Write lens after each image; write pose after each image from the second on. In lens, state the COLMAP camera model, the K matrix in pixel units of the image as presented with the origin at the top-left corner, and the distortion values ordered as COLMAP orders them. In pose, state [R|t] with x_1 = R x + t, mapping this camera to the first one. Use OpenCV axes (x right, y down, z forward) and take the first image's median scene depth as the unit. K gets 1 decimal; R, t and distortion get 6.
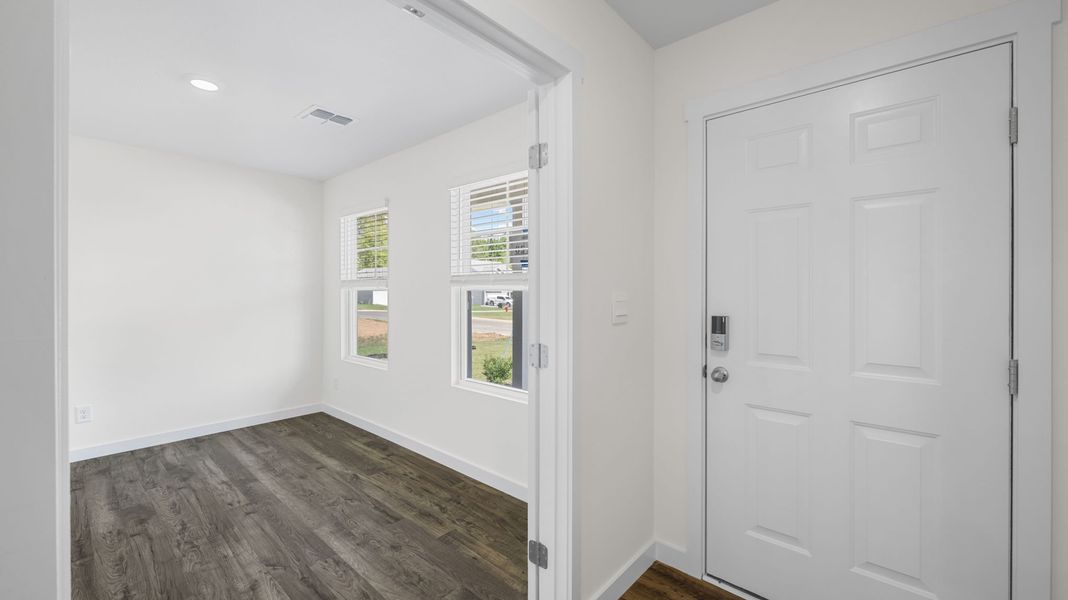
lens RADIAL K [[423.7, 0, 530.3], [0, 423.7, 293.2], [0, 0, 1]] dist [-0.004128, -0.000295]
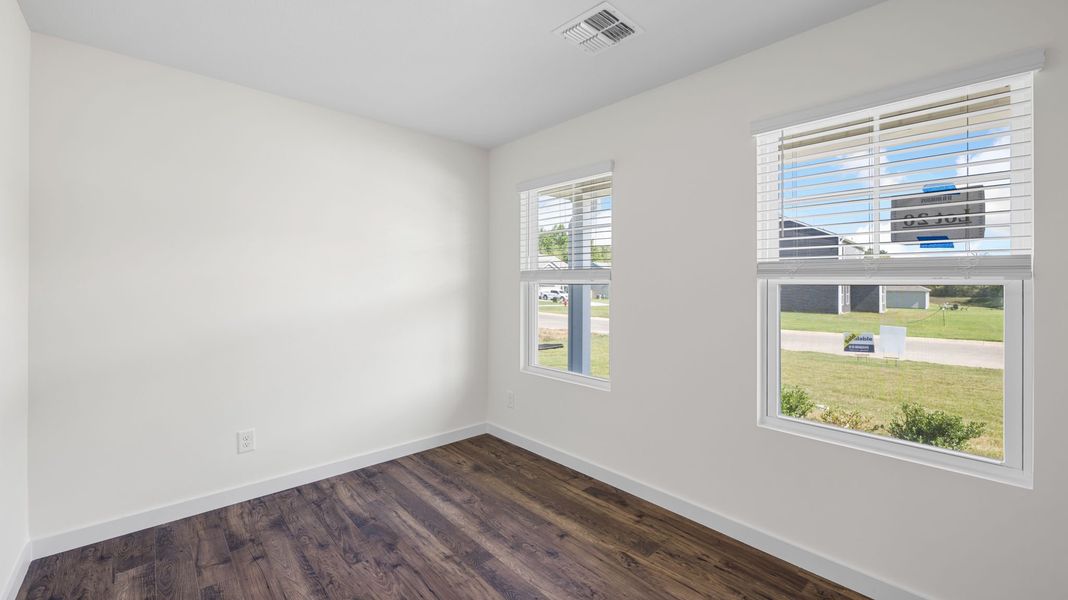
lens RADIAL K [[423.7, 0, 528.5], [0, 423.7, 286.2], [0, 0, 1]] dist [-0.004128, -0.000295]
pose [[0.994128, 0.003791, -0.108147, -0.477555], [-0.004032, 0.999990, -0.002012, -0.001919], [0.108138, 0.002436, 0.994133, 0.290007]]
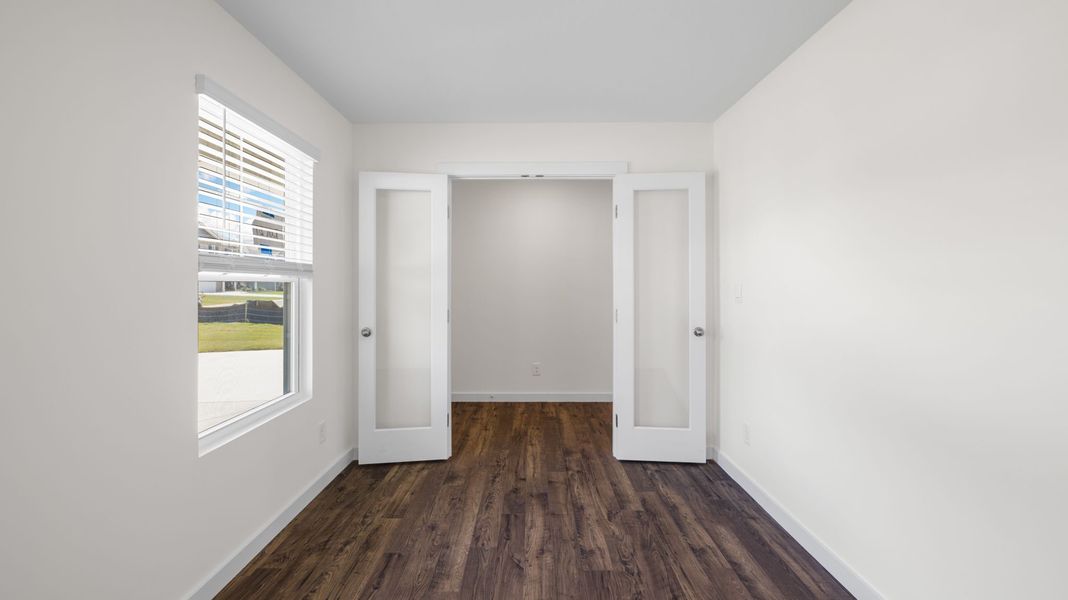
lens RADIAL K [[423.7, 0, 534.0], [0, 423.7, 291.8], [0, 0, 1]] dist [-0.004128, -0.000295]
pose [[-0.666189, -0.011650, 0.745692, -0.866588], [0.007075, 0.999734, 0.021939, -0.000342], [-0.745750, 0.019891, -0.665929, 1.033005]]
